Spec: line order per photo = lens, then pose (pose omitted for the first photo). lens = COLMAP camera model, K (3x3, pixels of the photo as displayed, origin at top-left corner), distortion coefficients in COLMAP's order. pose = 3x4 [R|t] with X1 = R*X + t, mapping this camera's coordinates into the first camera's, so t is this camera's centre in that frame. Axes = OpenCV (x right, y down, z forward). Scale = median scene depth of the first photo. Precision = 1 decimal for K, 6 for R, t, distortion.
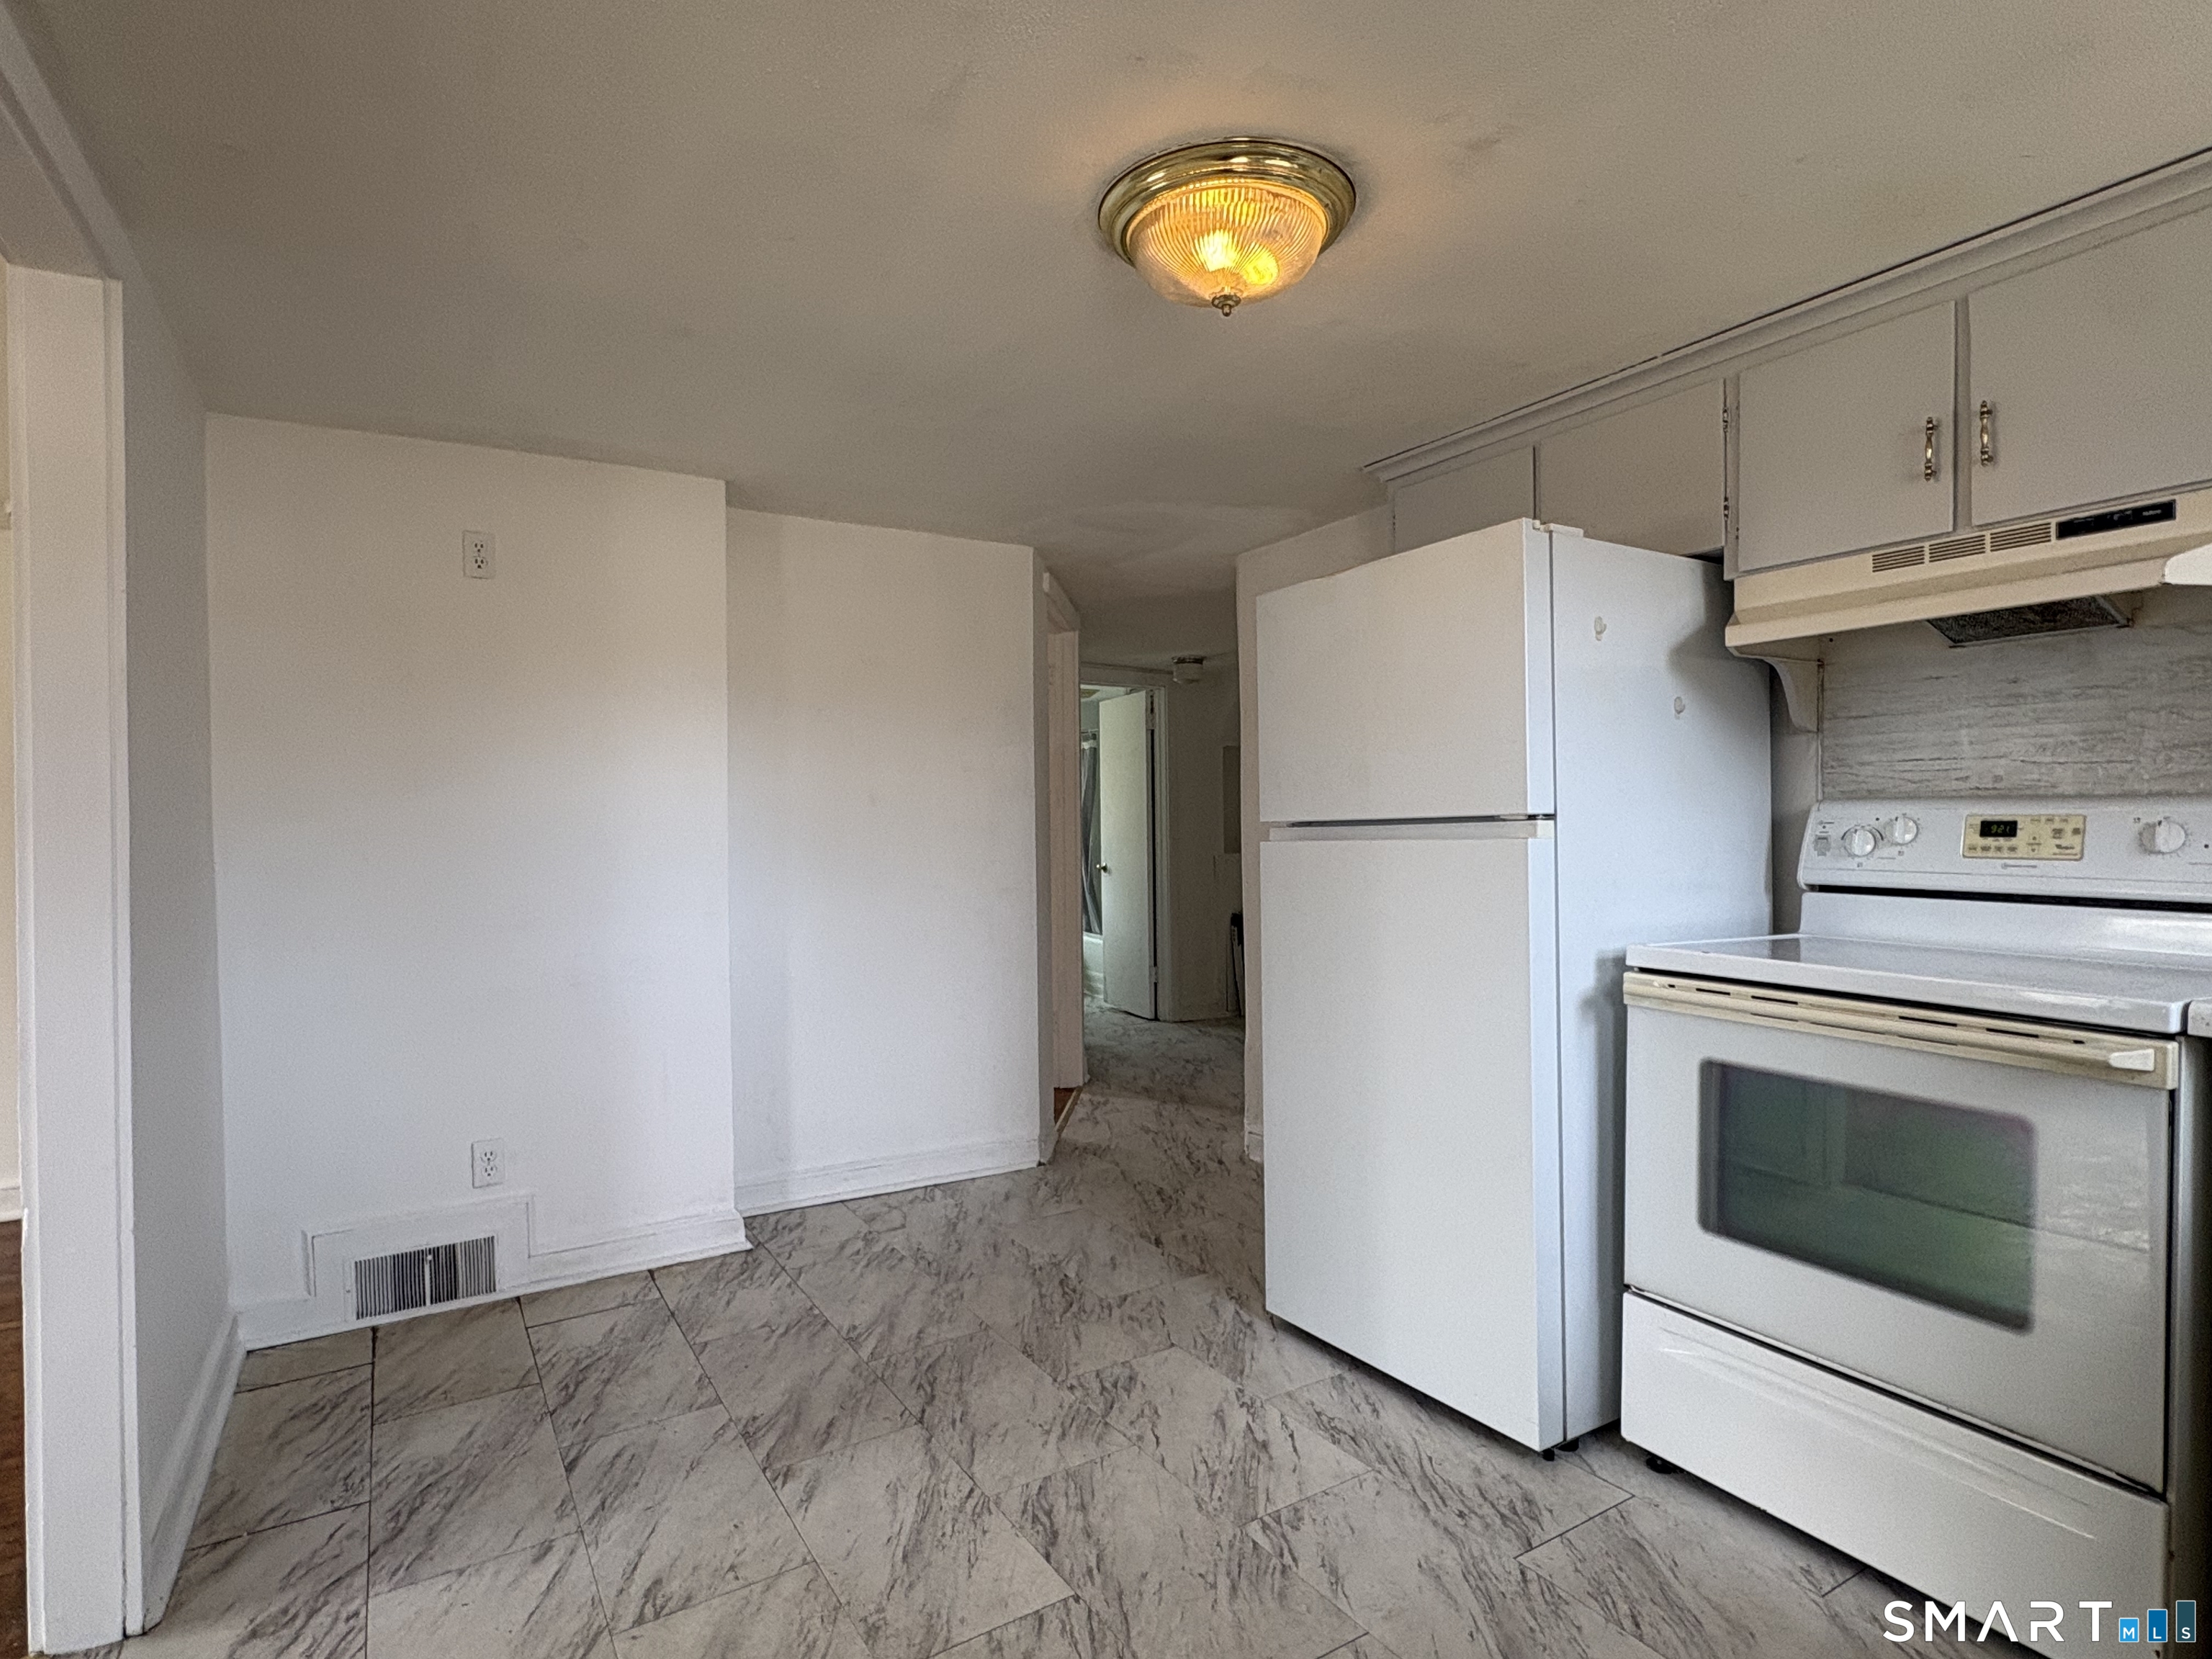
lens RADIAL K [[1169.1, 0, 1101.6], [0, 1169.1, 838.2], [0, 0, 1]] dist [-0.000588, -0.000212]
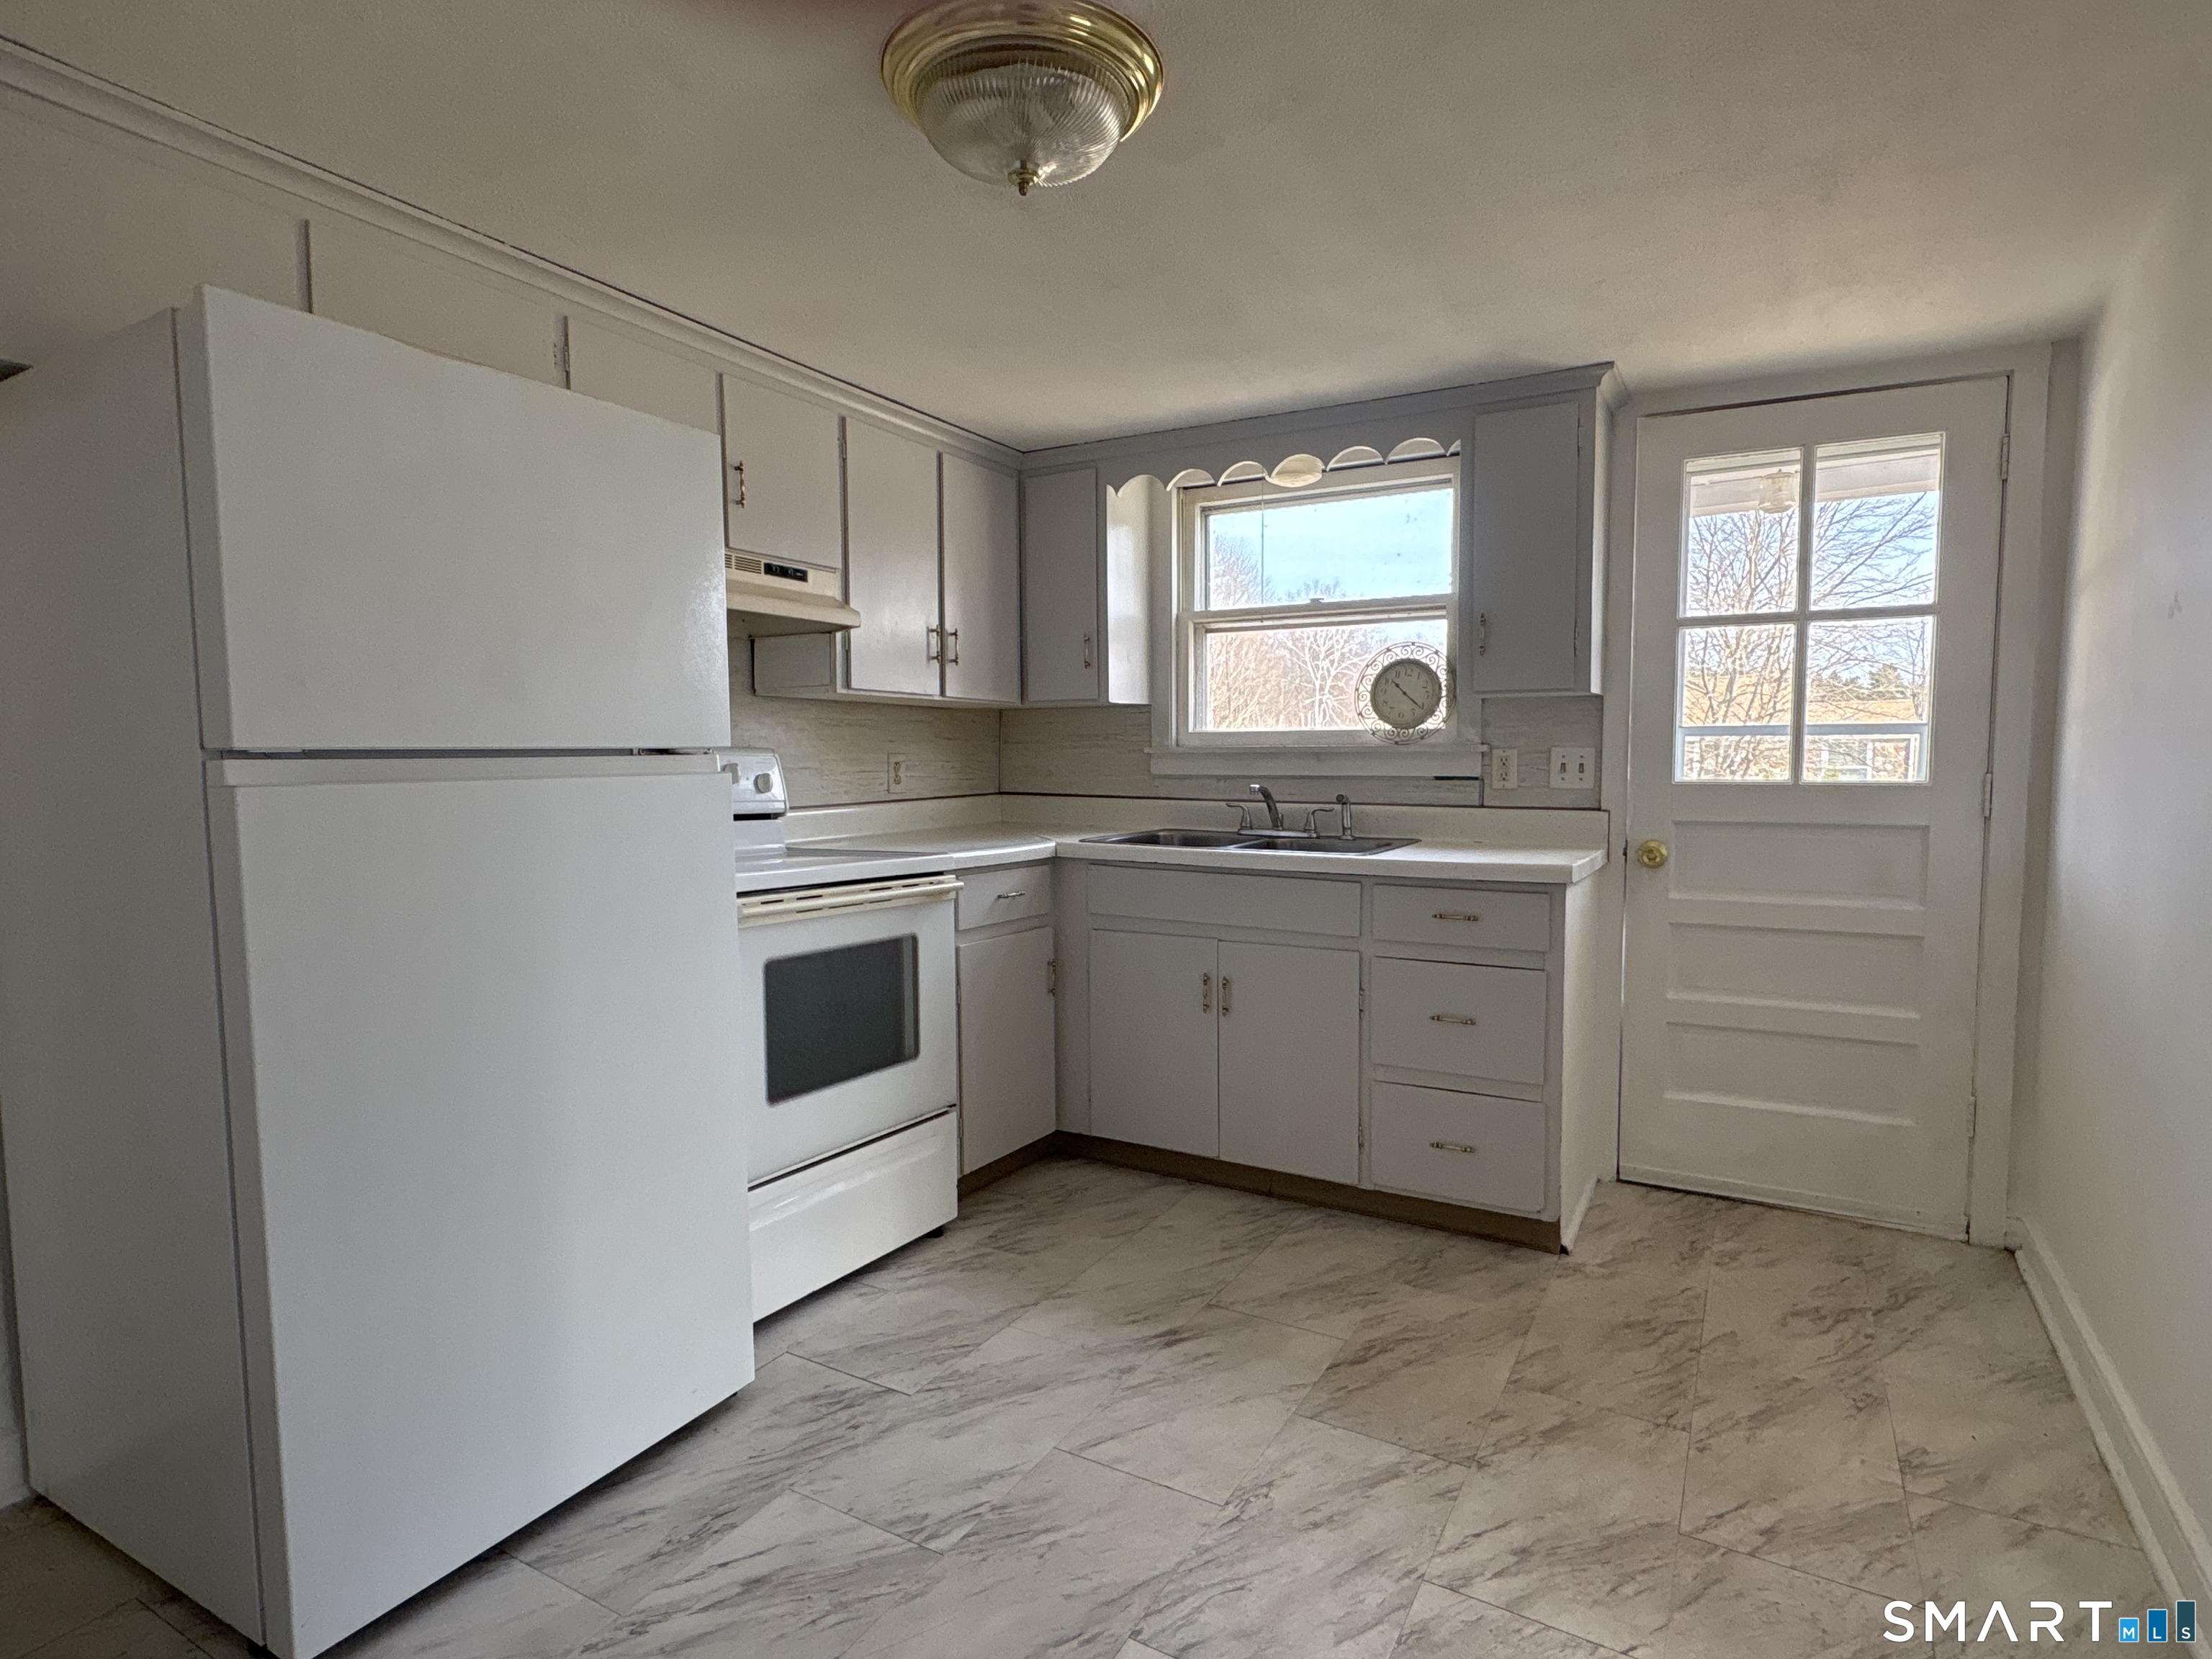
lens RADIAL K [[1169.1, 0, 1101.6], [0, 1169.1, 838.2], [0, 0, 1]] dist [-0.000588, -0.000212]
pose [[-0.486690, -0.042058, 0.872562, -0.709098], [0.019512, 0.998068, 0.058991, 0.003399], [-0.873357, 0.045735, -0.484929, 1.347066]]
